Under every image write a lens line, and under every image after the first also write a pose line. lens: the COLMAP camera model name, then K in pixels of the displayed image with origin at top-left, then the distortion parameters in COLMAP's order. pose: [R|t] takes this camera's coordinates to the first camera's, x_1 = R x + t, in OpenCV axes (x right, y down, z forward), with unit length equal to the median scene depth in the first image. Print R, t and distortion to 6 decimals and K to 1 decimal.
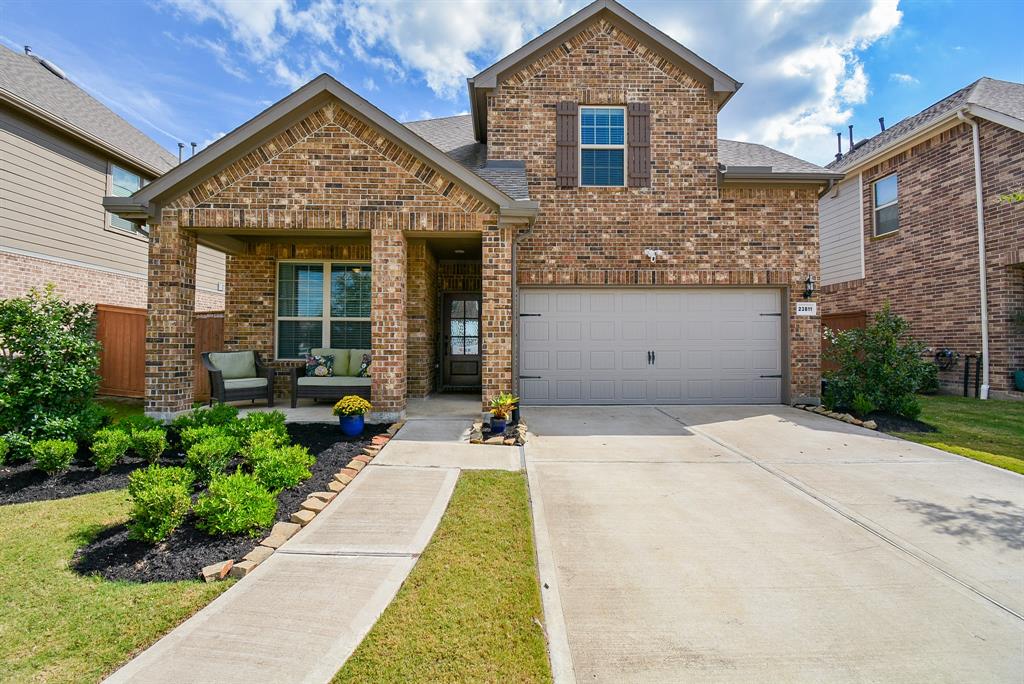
lens RADIAL K [[455.7, 0, 510.8], [0, 455.7, 339.0], [0, 0, 1]] dist [0.008734, -0.007277]
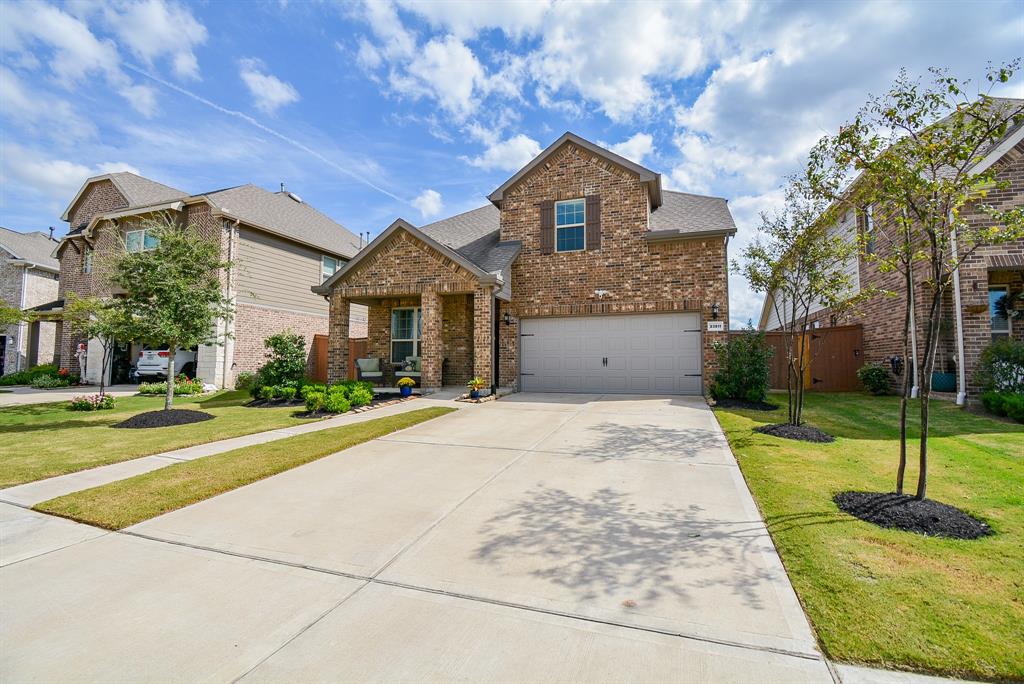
lens RADIAL K [[455.7, 0, 516.2], [0, 455.7, 342.1], [0, 0, 1]] dist [0.008734, -0.007277]
pose [[0.937060, -0.017645, -0.348722, 0.569272], [0.004945, 0.999293, -0.037274, 0.031321], [0.349133, 0.033204, 0.936485, -0.508898]]
